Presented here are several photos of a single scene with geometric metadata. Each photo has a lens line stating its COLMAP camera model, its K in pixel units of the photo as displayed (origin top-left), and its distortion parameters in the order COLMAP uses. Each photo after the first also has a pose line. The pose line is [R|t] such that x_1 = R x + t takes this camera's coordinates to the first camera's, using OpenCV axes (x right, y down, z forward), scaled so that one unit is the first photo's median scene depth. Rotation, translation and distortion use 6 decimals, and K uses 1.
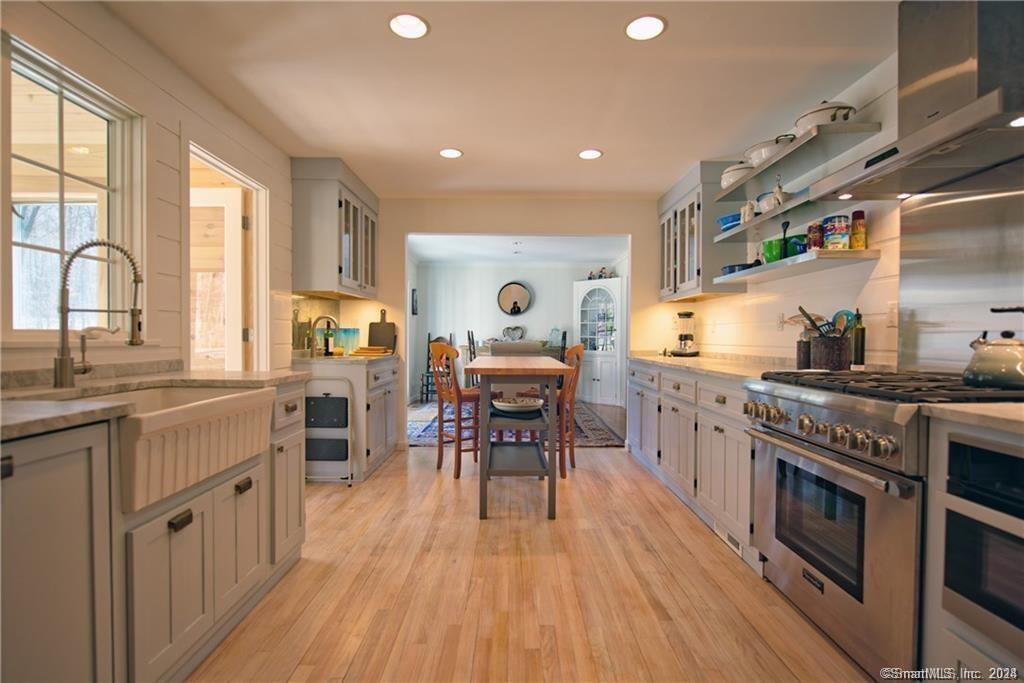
lens RADIAL K [[506.9, 0, 512.0], [0, 506.9, 341.5], [0, 0, 1]] dist [-0.000782, -0.000049]
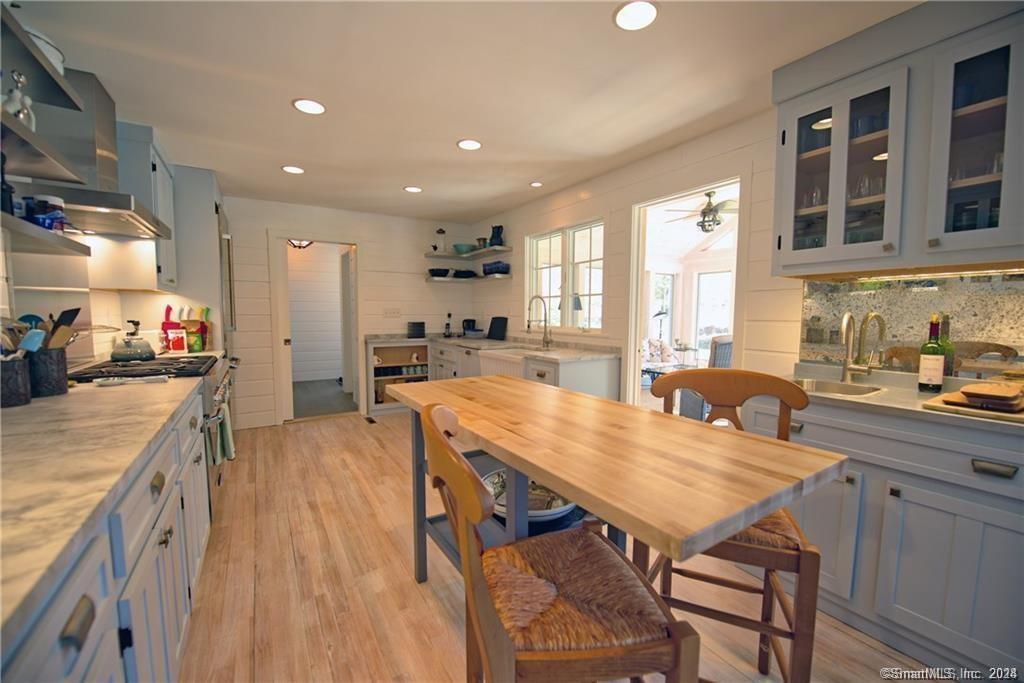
lens RADIAL K [[411.1, 0, 512.0], [0, 411.1, 341.5], [0, 0, 1]] dist [0.000298, -0.000055]
pose [[-0.851389, 0.032417, -0.523532, 0.360465], [-0.011982, 0.996626, 0.081196, -0.089580], [0.524398, 0.075403, -0.848128, 2.054405]]
